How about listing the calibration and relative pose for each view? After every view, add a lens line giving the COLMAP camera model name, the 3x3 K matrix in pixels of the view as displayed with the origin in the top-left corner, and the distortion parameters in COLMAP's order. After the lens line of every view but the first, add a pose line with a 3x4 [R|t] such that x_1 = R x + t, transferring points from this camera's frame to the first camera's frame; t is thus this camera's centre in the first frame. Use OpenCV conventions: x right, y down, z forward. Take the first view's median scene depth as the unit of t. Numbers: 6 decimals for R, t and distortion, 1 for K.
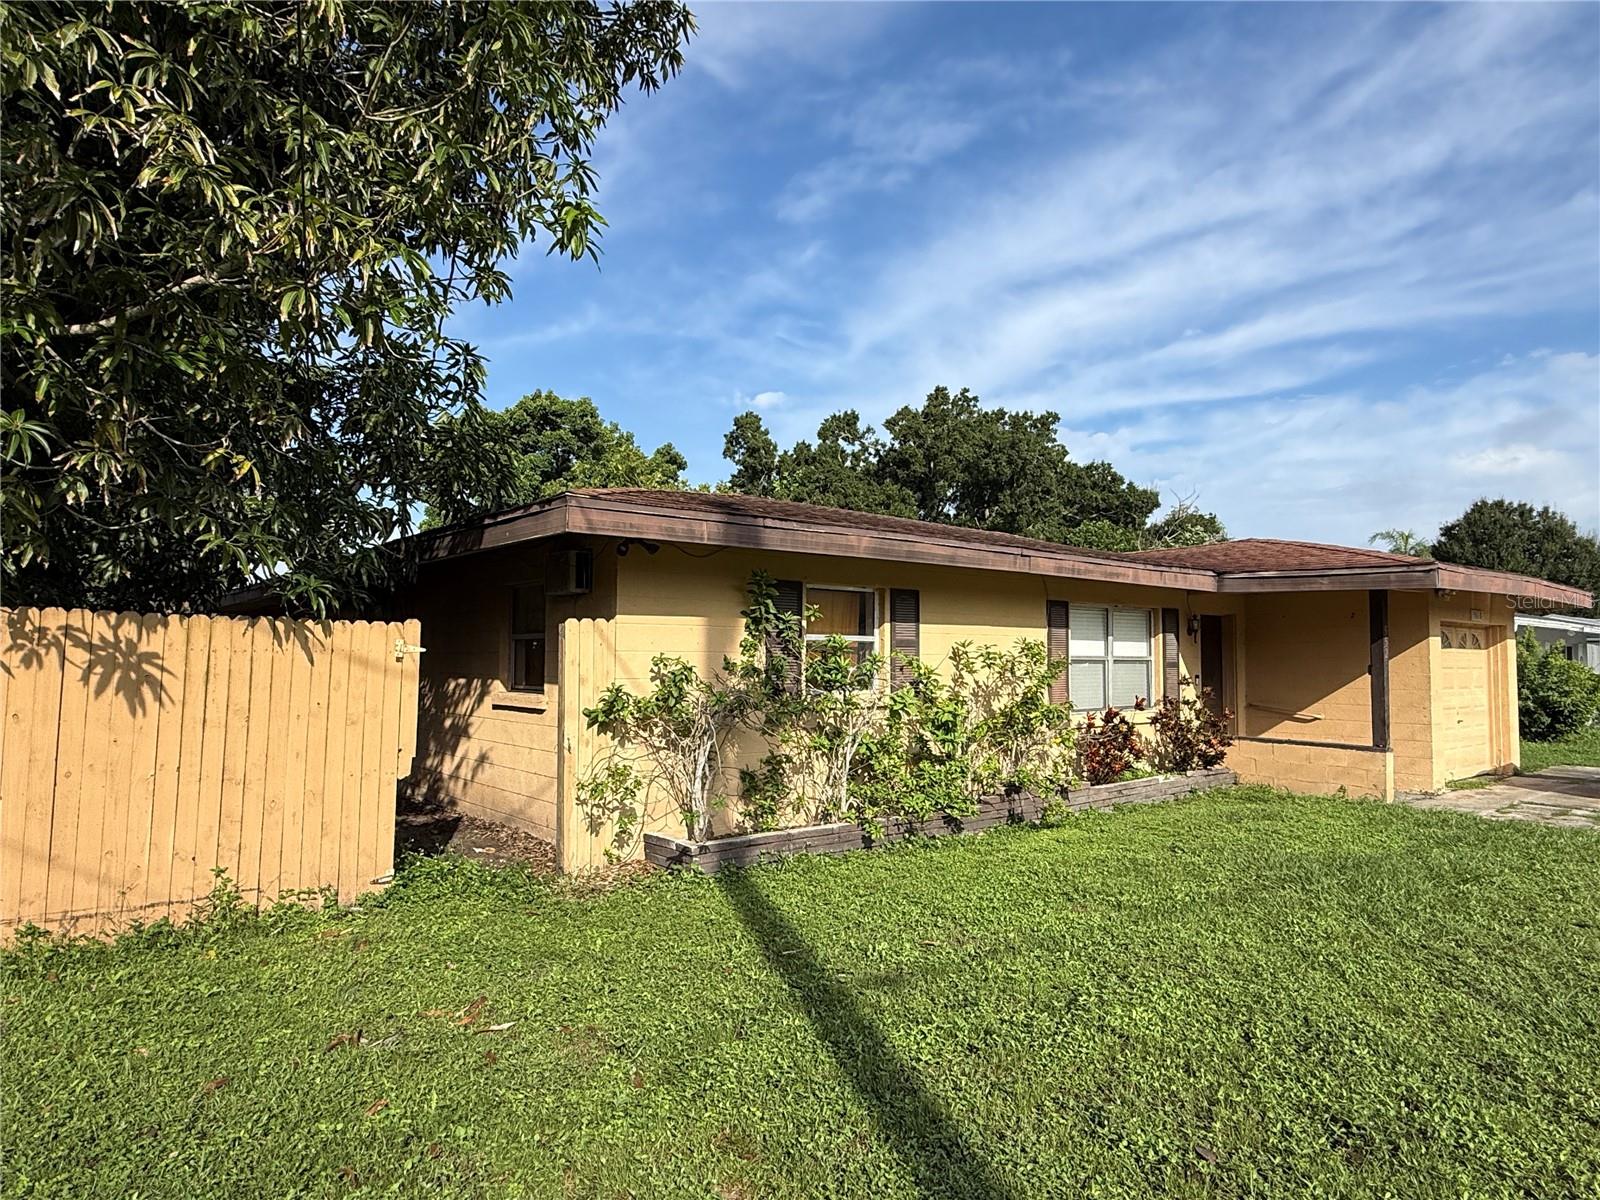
lens RADIAL K [[923.9, 0, 802.3], [0, 923.9, 592.7], [0, 0, 1]] dist [-0.001760, -0.001378]
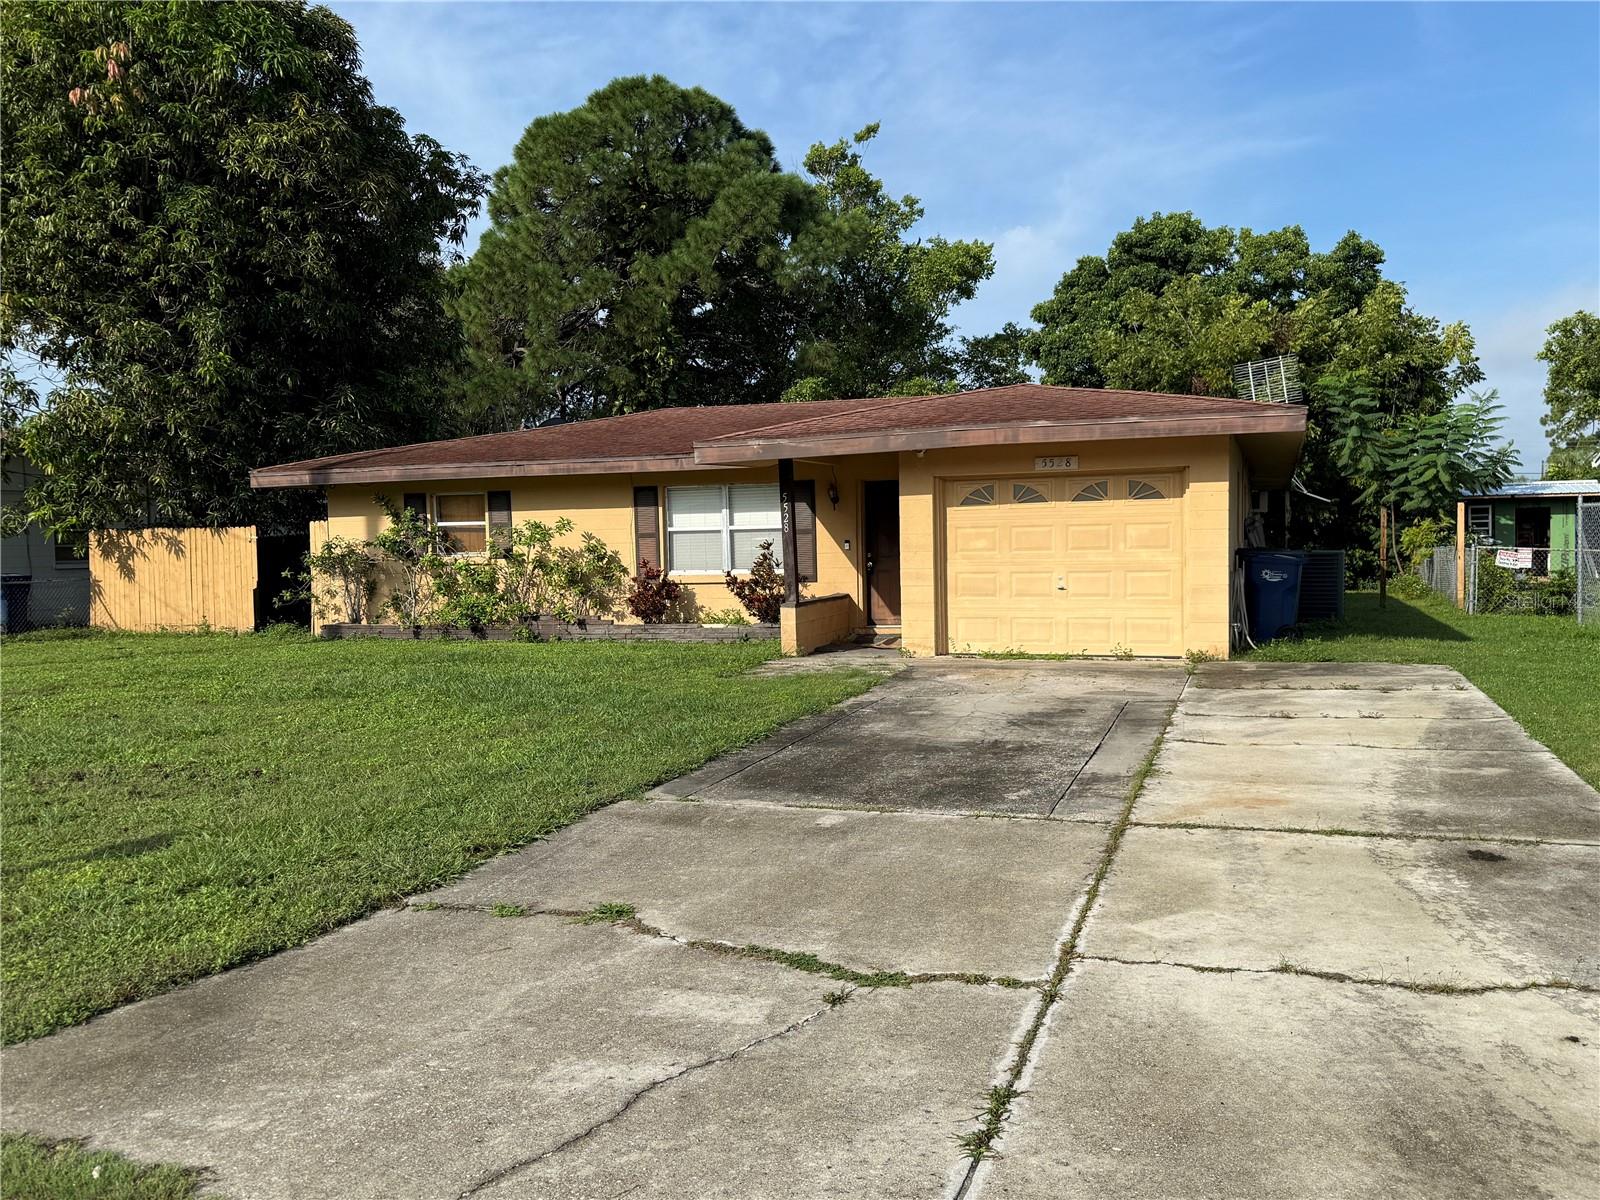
lens RADIAL K [[1387.3, 0, 801.1], [0, 1387.3, 594.1], [0, 0, 1]] dist [0.107315, -0.084542]
pose [[0.531222, 0.008288, -0.847192, 2.920559], [0.078926, 0.995120, 0.059225, 0.086484], [0.843548, -0.098327, 0.527976, 0.182503]]
